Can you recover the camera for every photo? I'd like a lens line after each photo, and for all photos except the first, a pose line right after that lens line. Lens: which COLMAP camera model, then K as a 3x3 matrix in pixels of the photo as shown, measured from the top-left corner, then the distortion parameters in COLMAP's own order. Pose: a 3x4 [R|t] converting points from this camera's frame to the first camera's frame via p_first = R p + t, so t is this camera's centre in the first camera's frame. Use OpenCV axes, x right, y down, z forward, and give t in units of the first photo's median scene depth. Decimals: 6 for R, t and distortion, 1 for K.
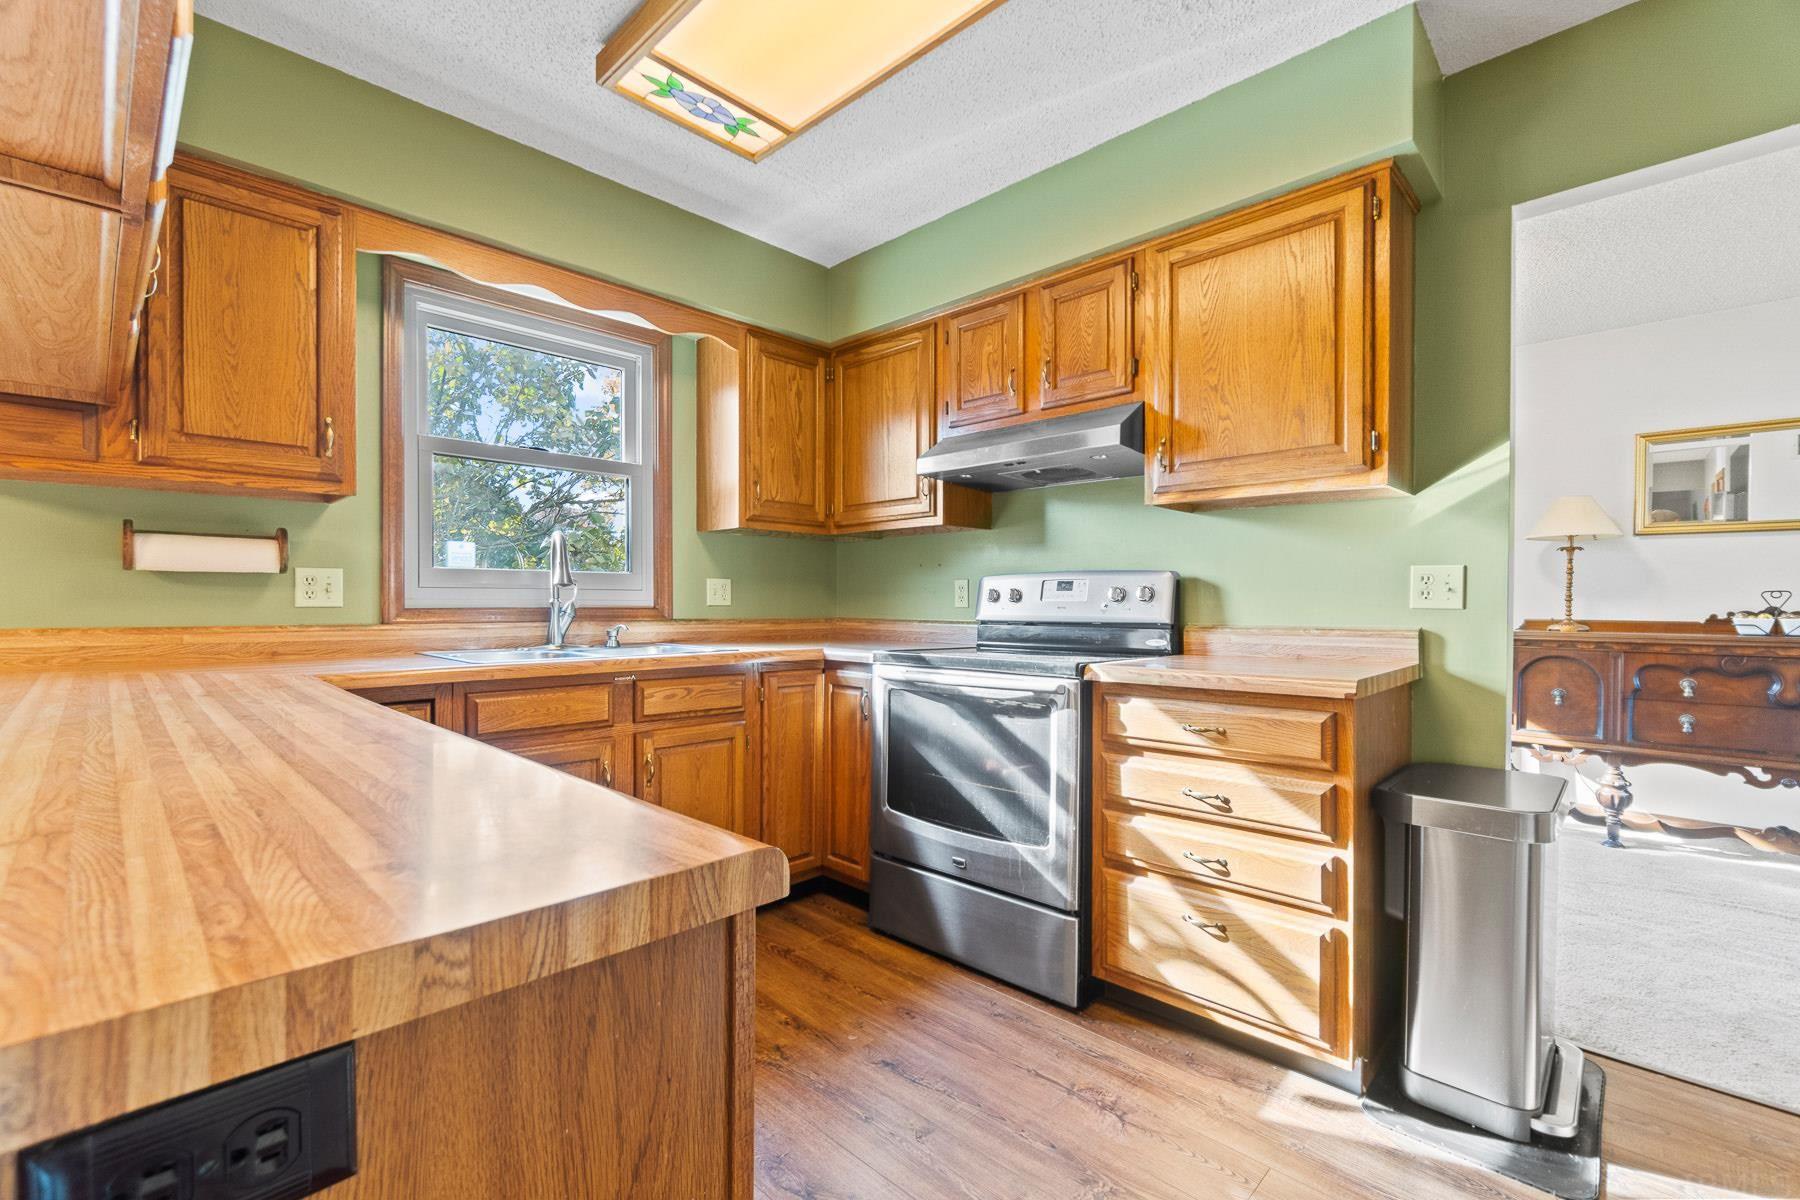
lens RADIAL K [[784.2, 0, 897.5], [0, 784.2, 602.2], [0, 0, 1]] dist [-0.001234, -0.000064]
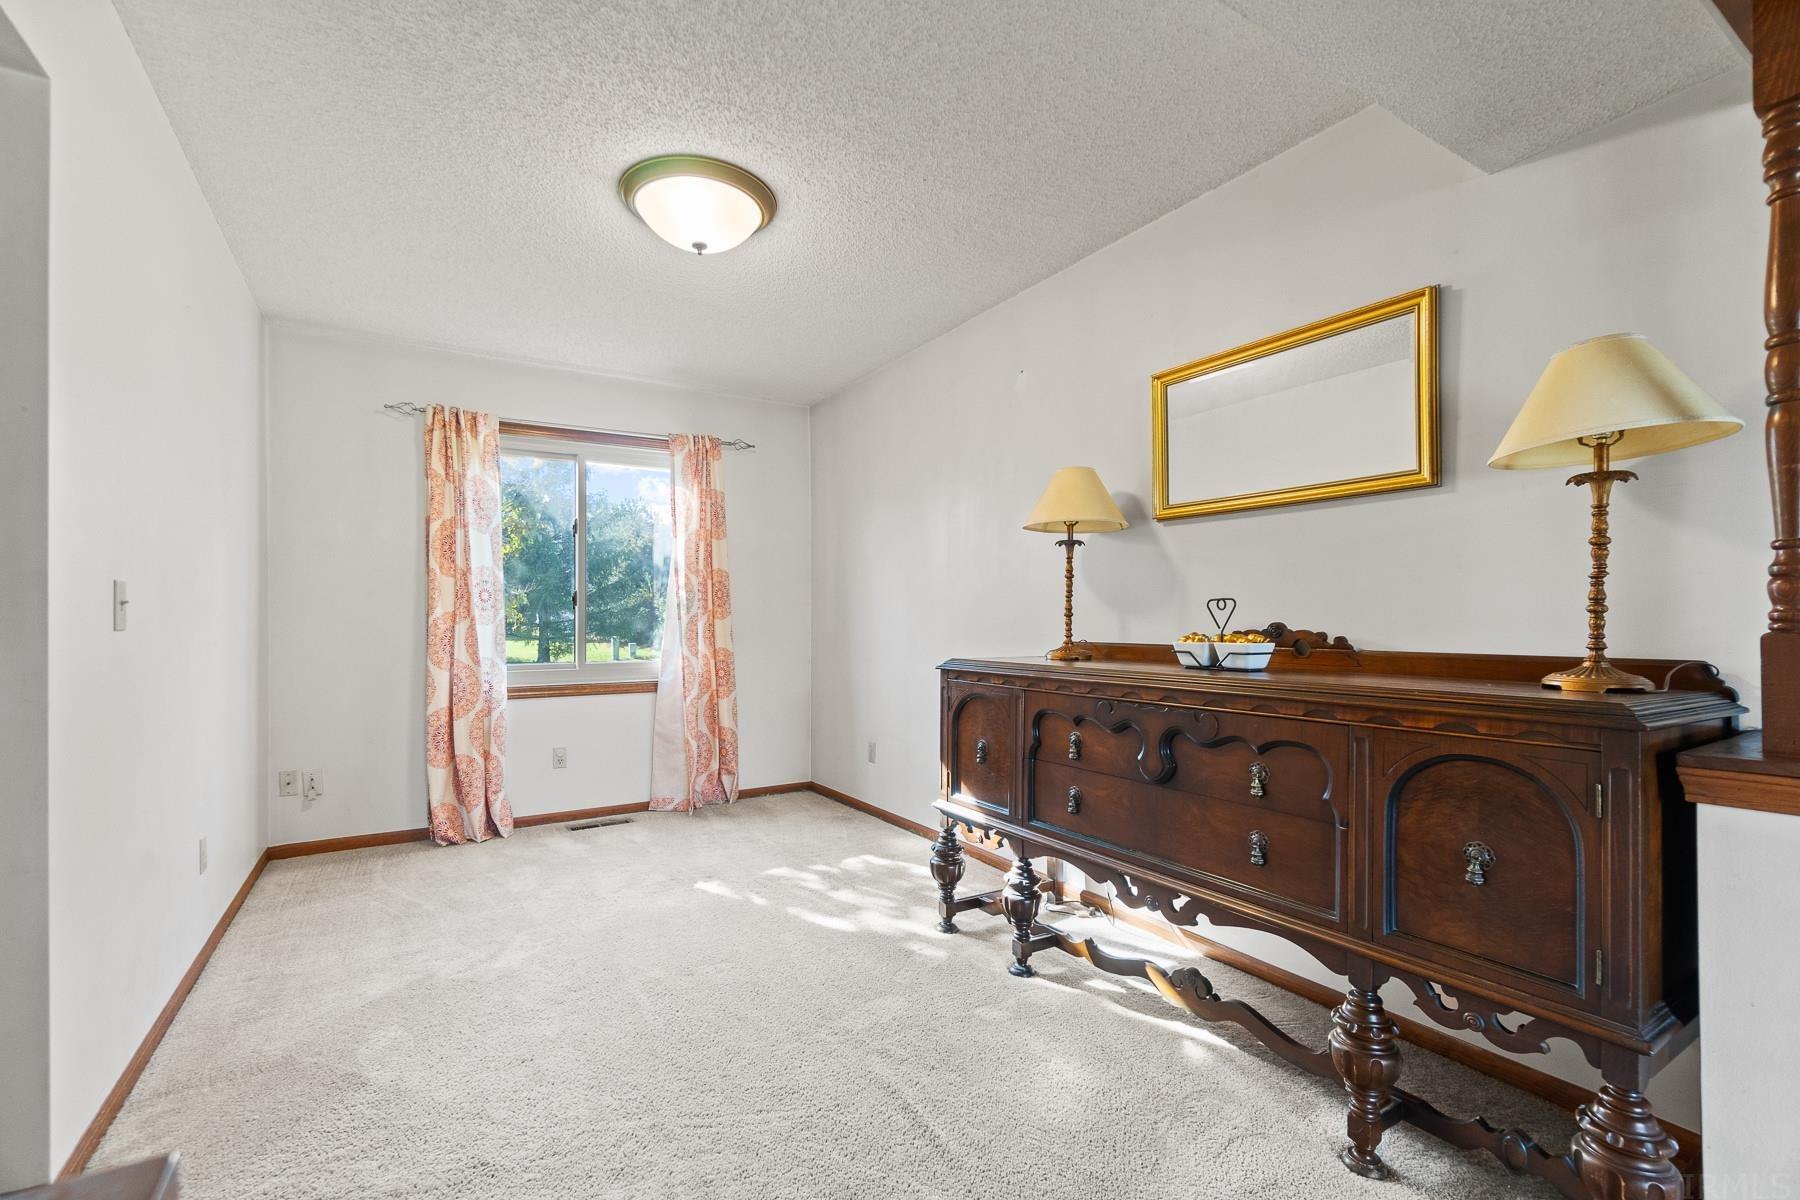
lens RADIAL K [[784.2, 0, 899.5], [0, 784.2, 614.8], [0, 0, 1]] dist [-0.001234, -0.000064]
pose [[0.969229, -0.011231, -0.245905, 0.934319], [0.009226, 0.999914, -0.009305, 0.002635], [0.245988, 0.006750, 0.969249, 0.285815]]
